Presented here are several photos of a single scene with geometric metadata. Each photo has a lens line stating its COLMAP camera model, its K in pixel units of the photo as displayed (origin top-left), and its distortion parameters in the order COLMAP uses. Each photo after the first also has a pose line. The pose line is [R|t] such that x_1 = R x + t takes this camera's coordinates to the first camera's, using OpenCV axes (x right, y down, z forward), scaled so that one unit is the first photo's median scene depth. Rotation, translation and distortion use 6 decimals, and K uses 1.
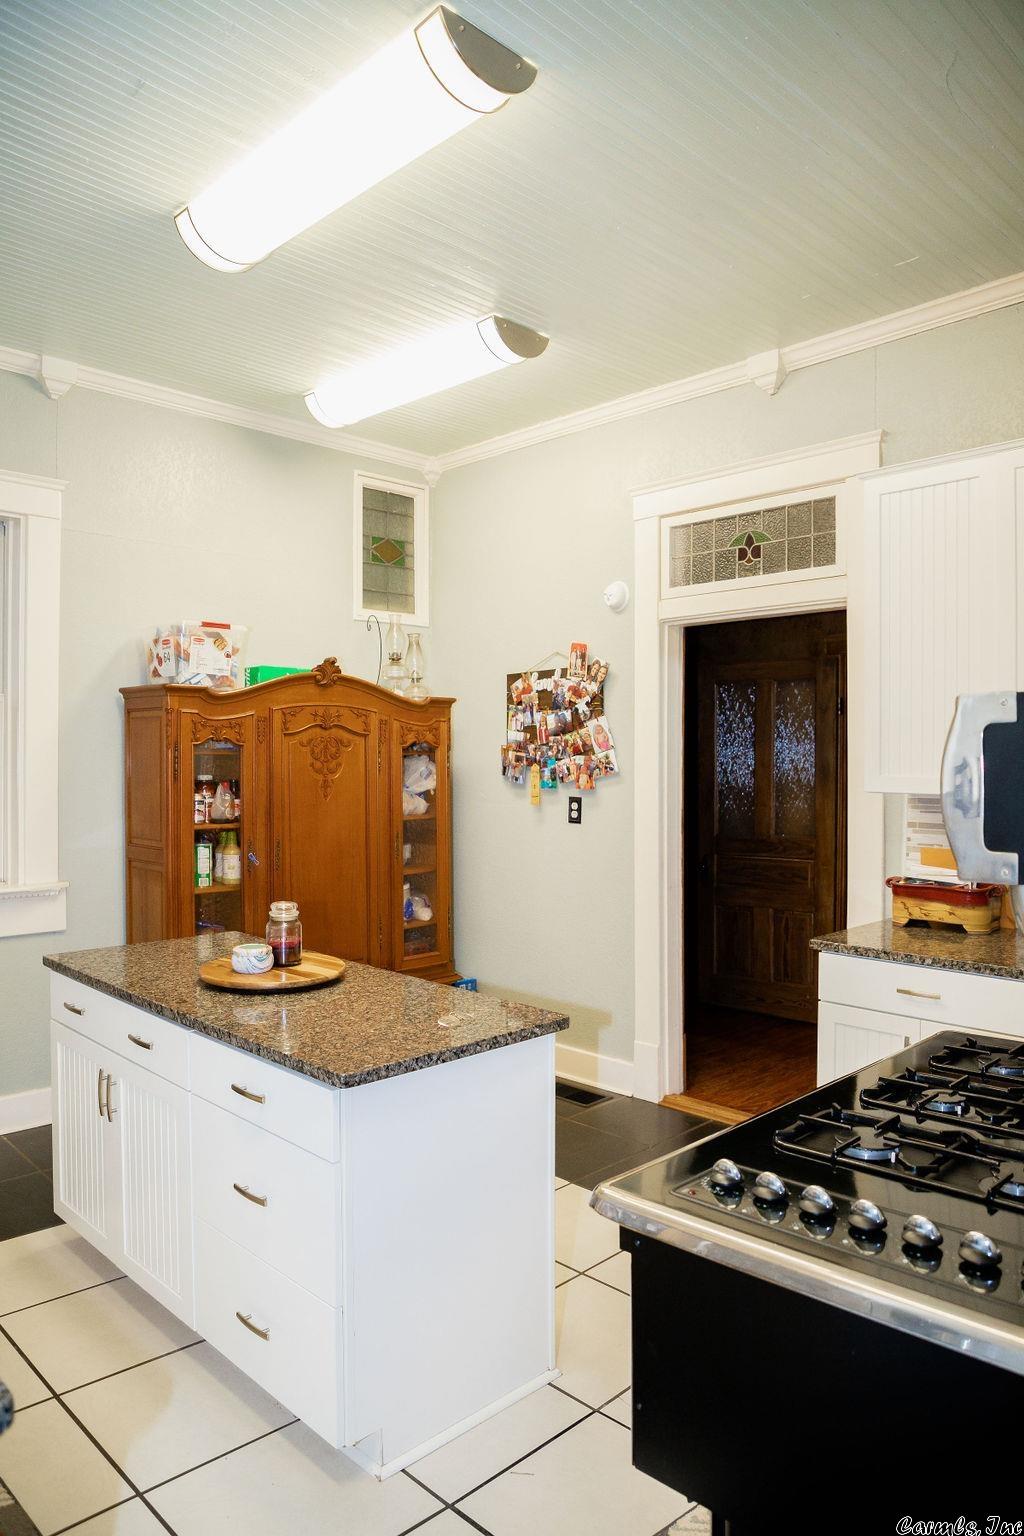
lens RADIAL K [[1052.1, 0, 508.0], [0, 1052.1, 767.2], [0, 0, 1]] dist [-0.064655, 0.016767]
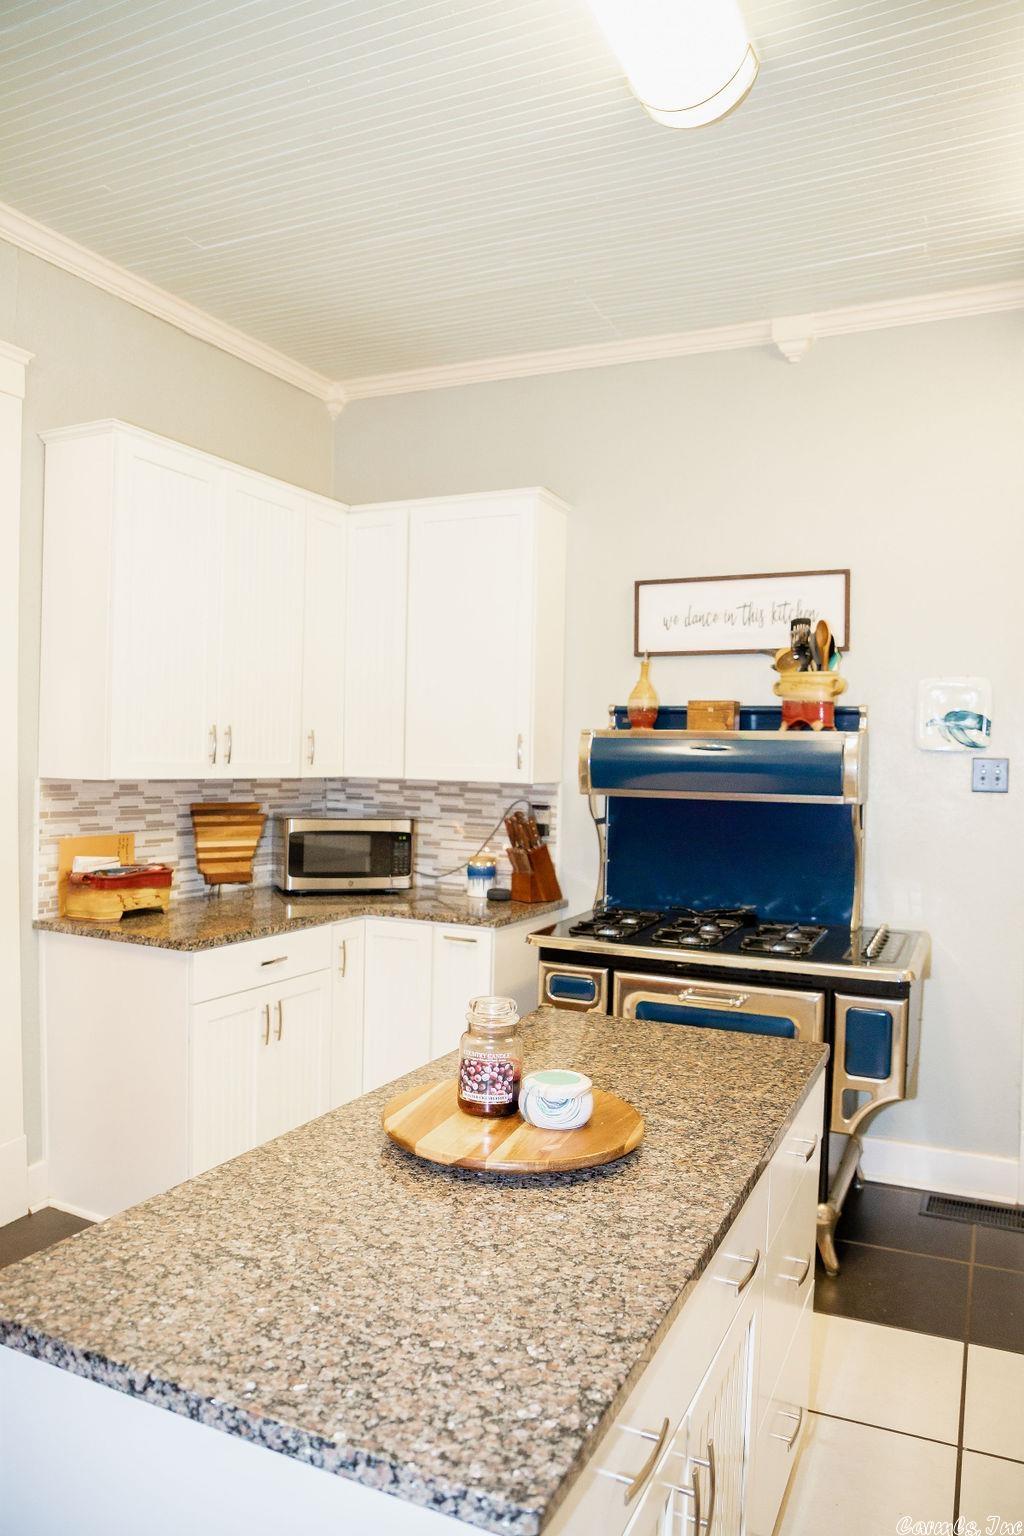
lens RADIAL K [[1052.1, 0, 506.2], [0, 1052.1, 768.2], [0, 0, 1]] dist [-0.064655, 0.016767]
pose [[-0.354165, -0.011501, 0.935112, -0.589694], [-0.015686, 0.999857, 0.006357, 0.003560], [-0.935051, -0.012417, -0.354295, 0.956597]]
